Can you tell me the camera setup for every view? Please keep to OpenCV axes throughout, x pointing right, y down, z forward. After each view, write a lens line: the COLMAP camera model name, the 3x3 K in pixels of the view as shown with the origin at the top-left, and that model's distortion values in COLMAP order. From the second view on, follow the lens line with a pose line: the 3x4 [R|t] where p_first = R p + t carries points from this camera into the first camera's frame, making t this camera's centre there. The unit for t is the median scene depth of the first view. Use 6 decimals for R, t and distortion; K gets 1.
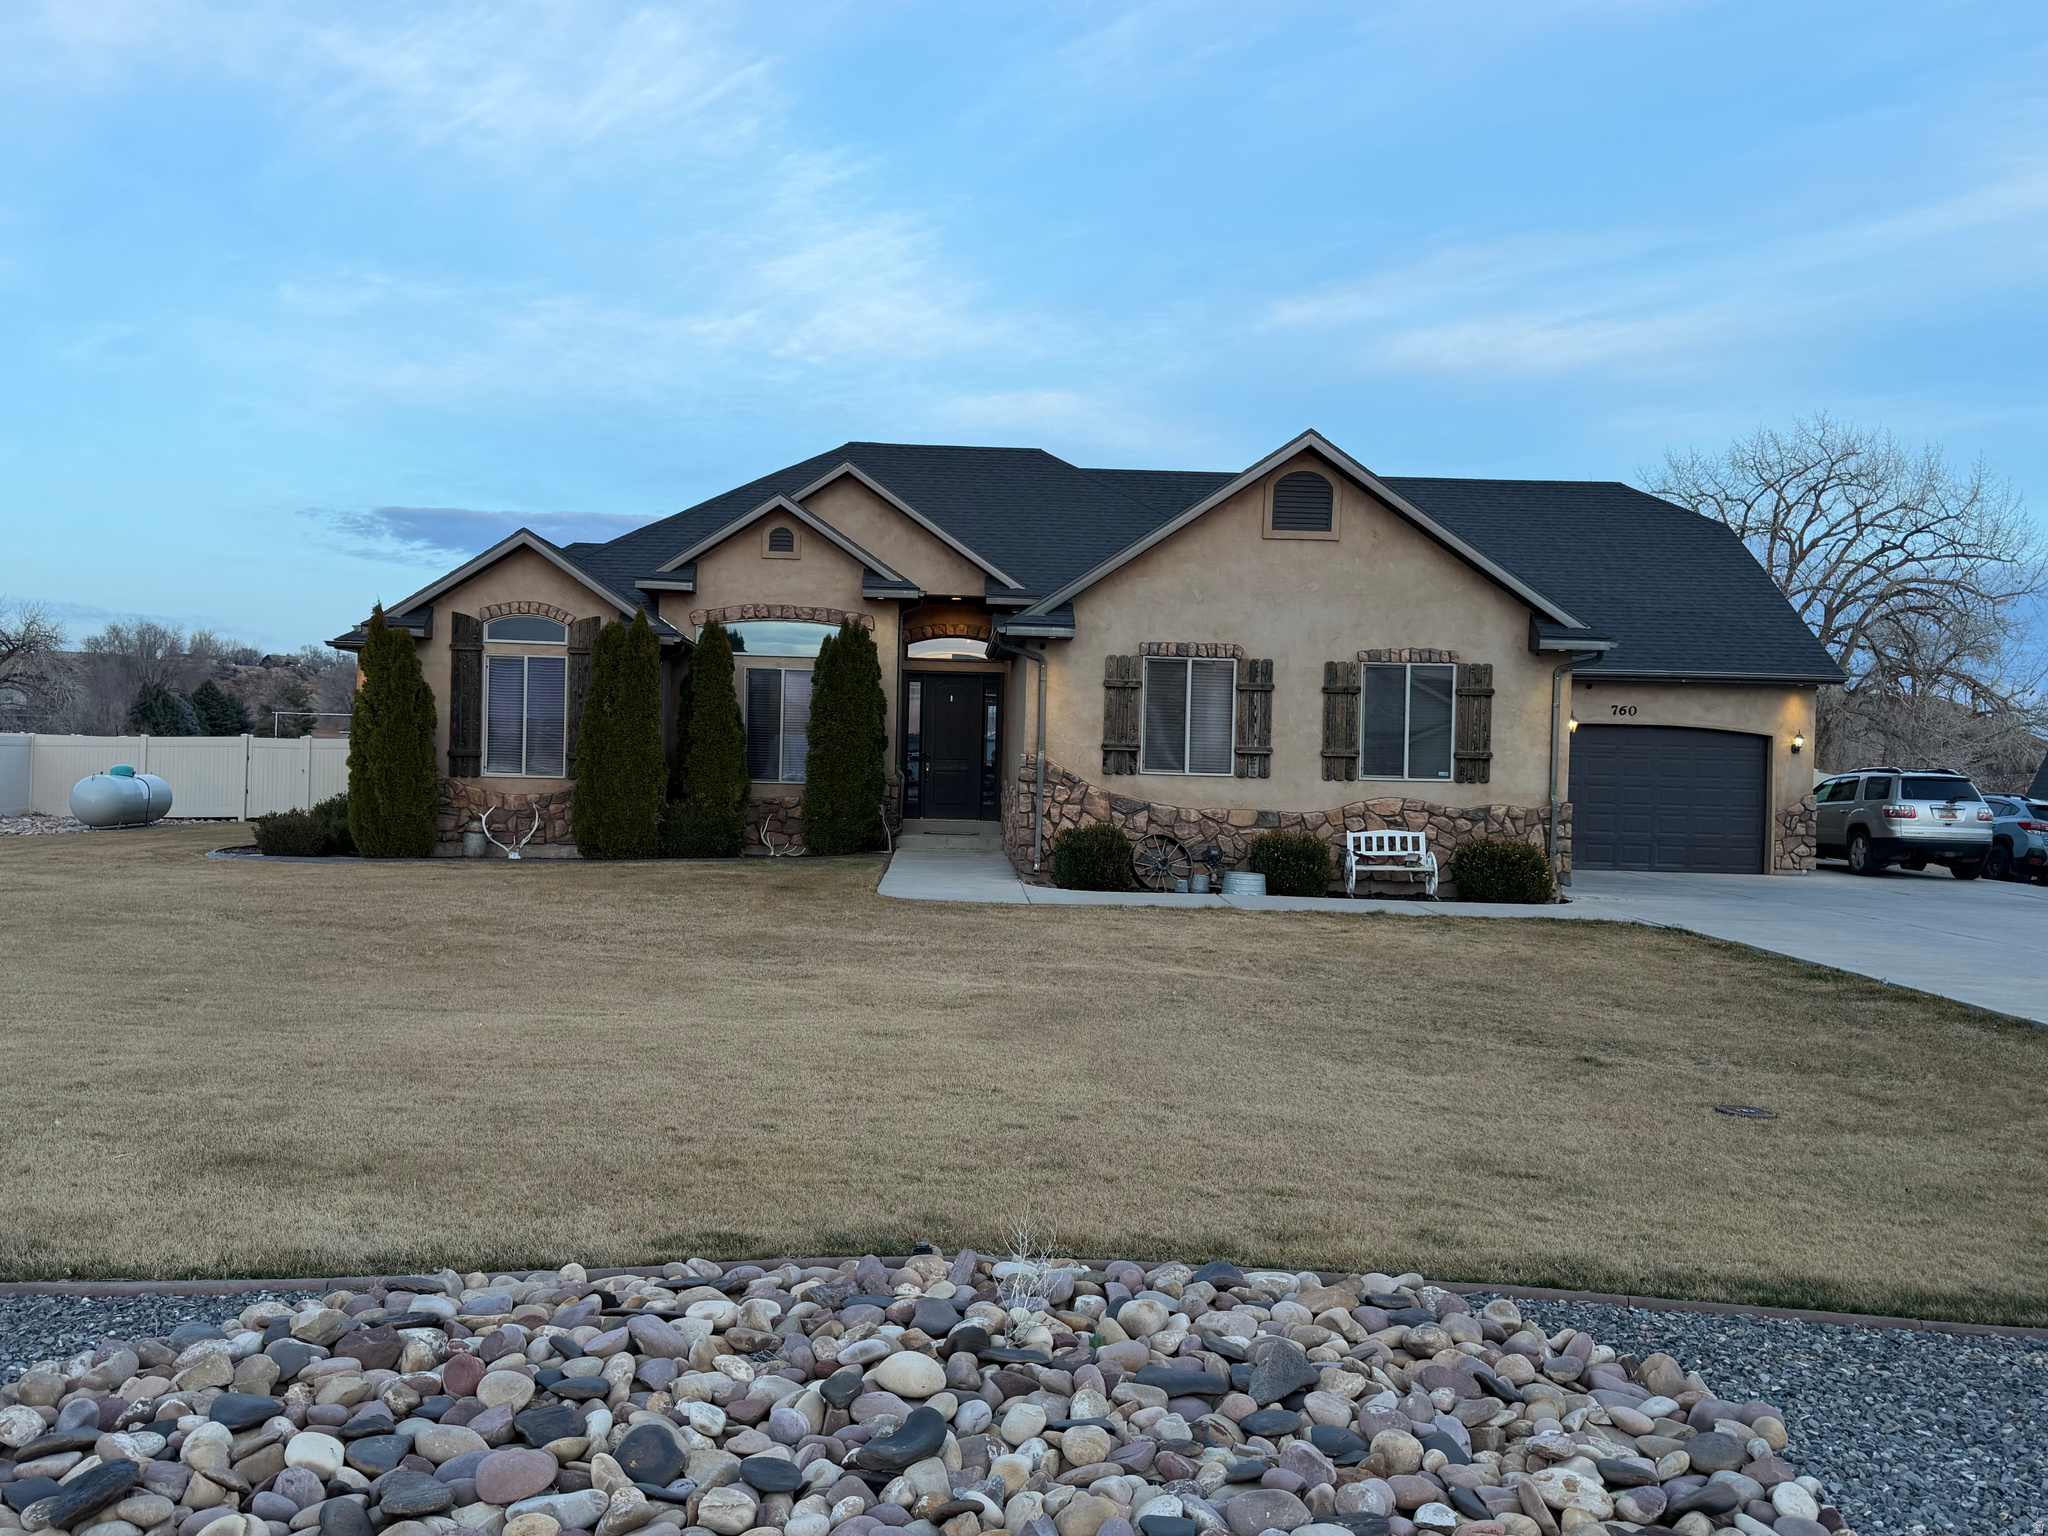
lens RADIAL K [[1706.1, 0, 1012.9], [0, 1706.1, 768.3], [0, 0, 1]] dist [0.050906, -0.021934]
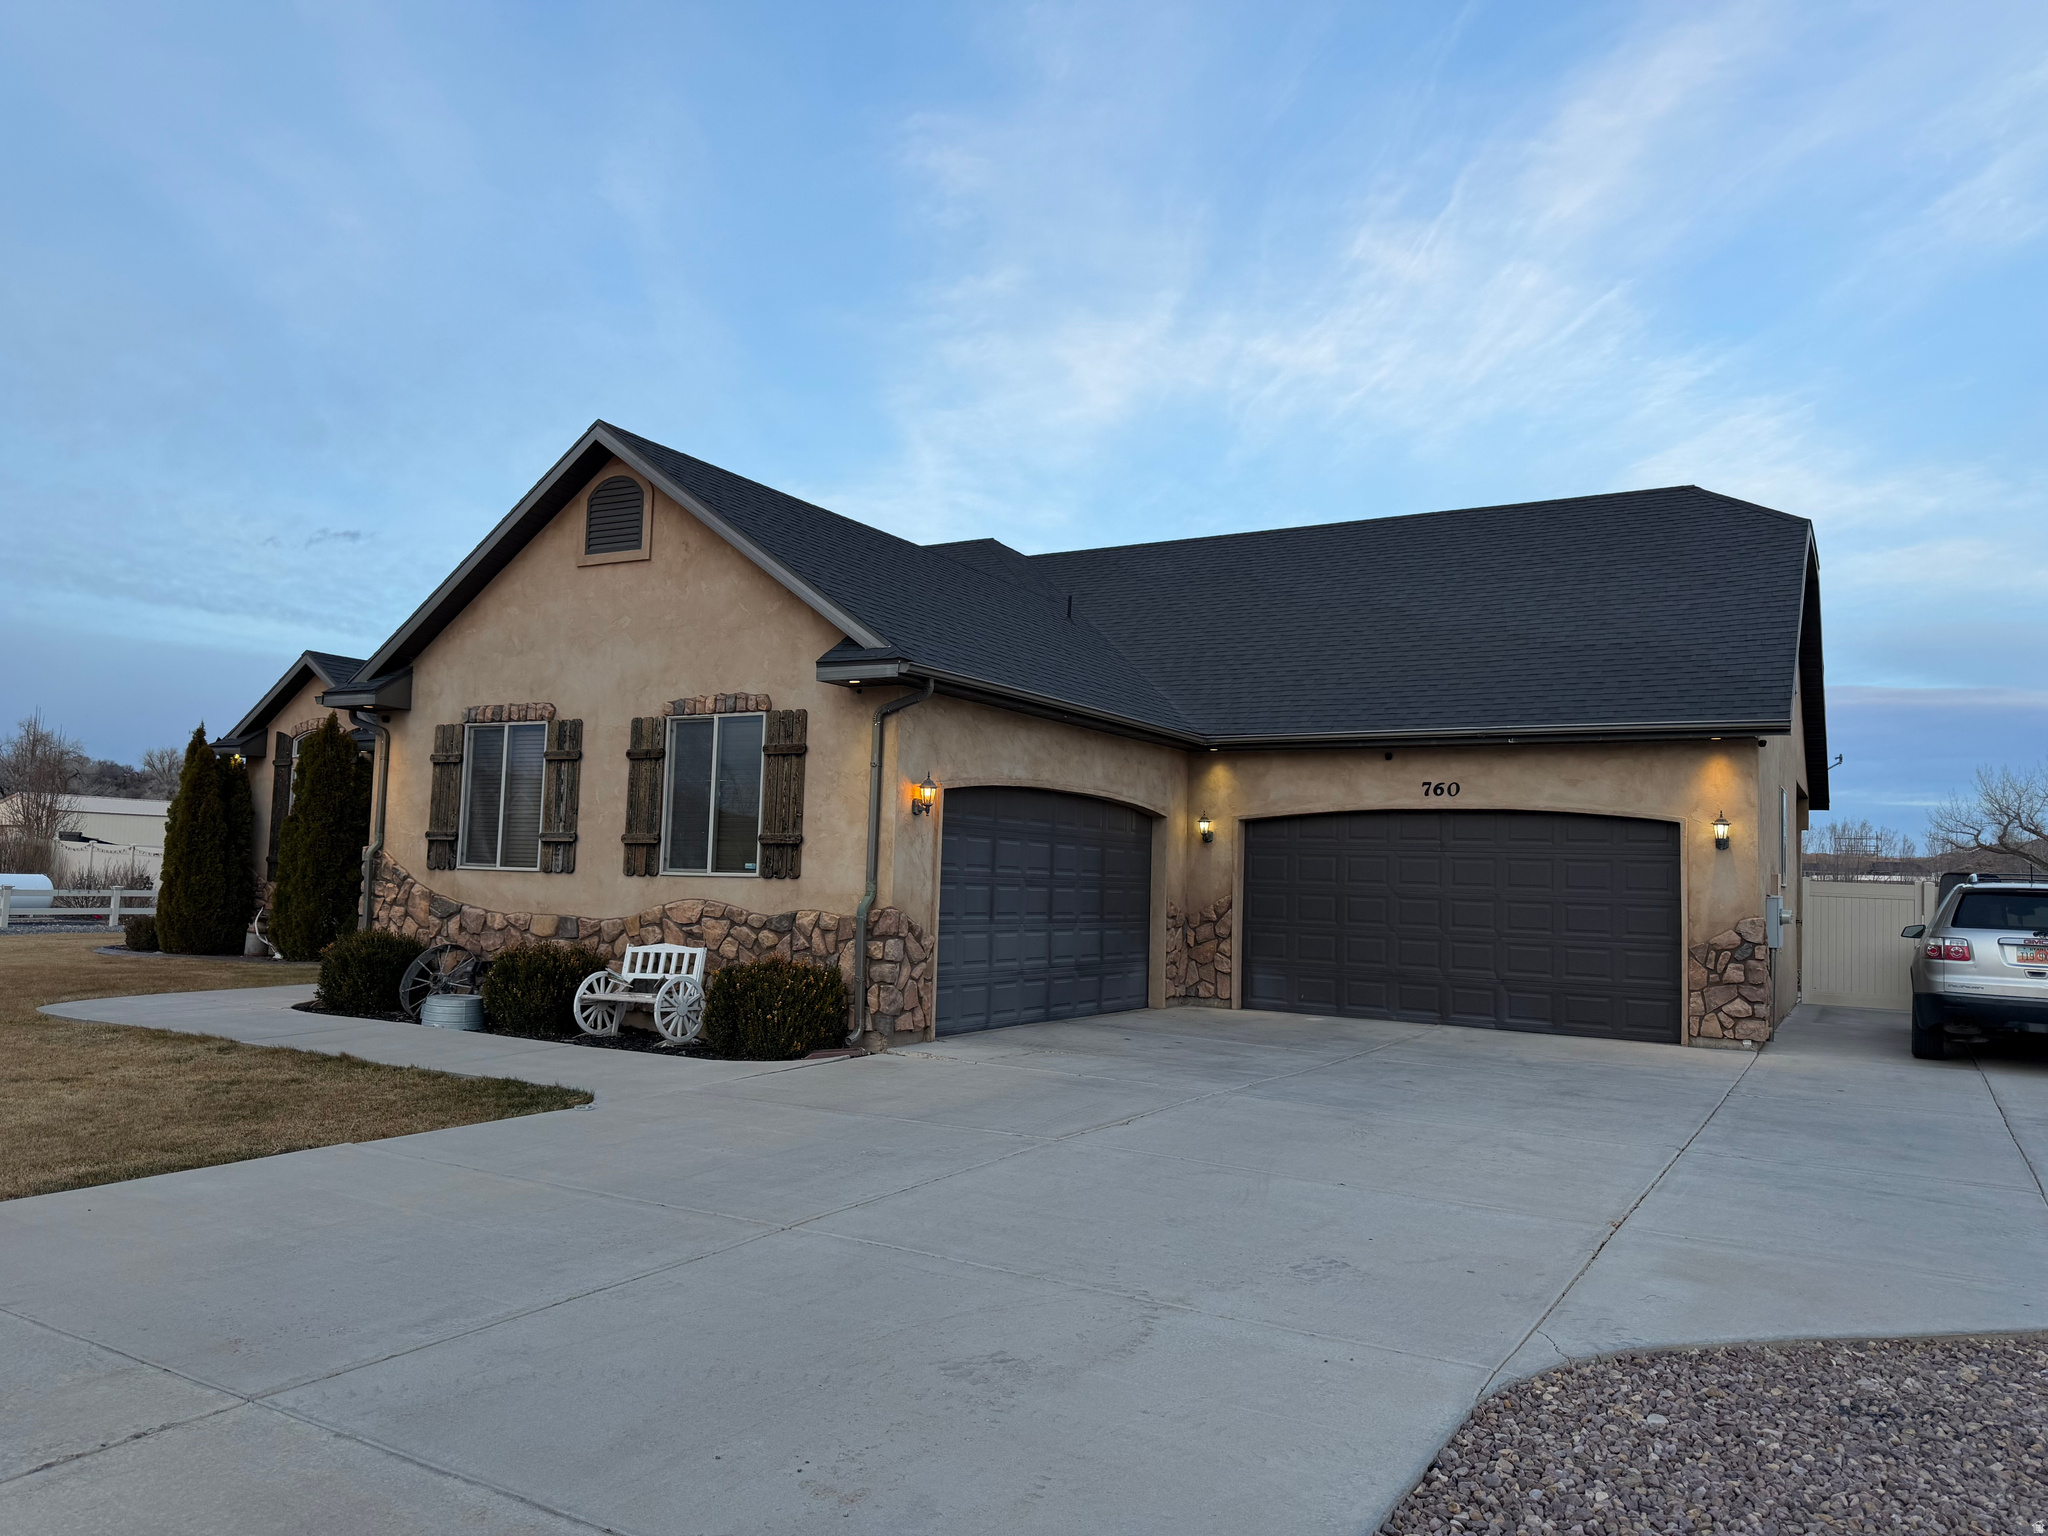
lens RADIAL K [[1441.6, 0, 1034.6], [0, 1441.6, 769.9], [0, 0, 1]] dist [0.072120, -0.078504]
pose [[0.857297, -0.039661, -0.513293, 0.663524], [-0.009750, 0.995598, -0.093213, 0.018314], [0.514730, 0.084916, 0.853136, 0.545415]]
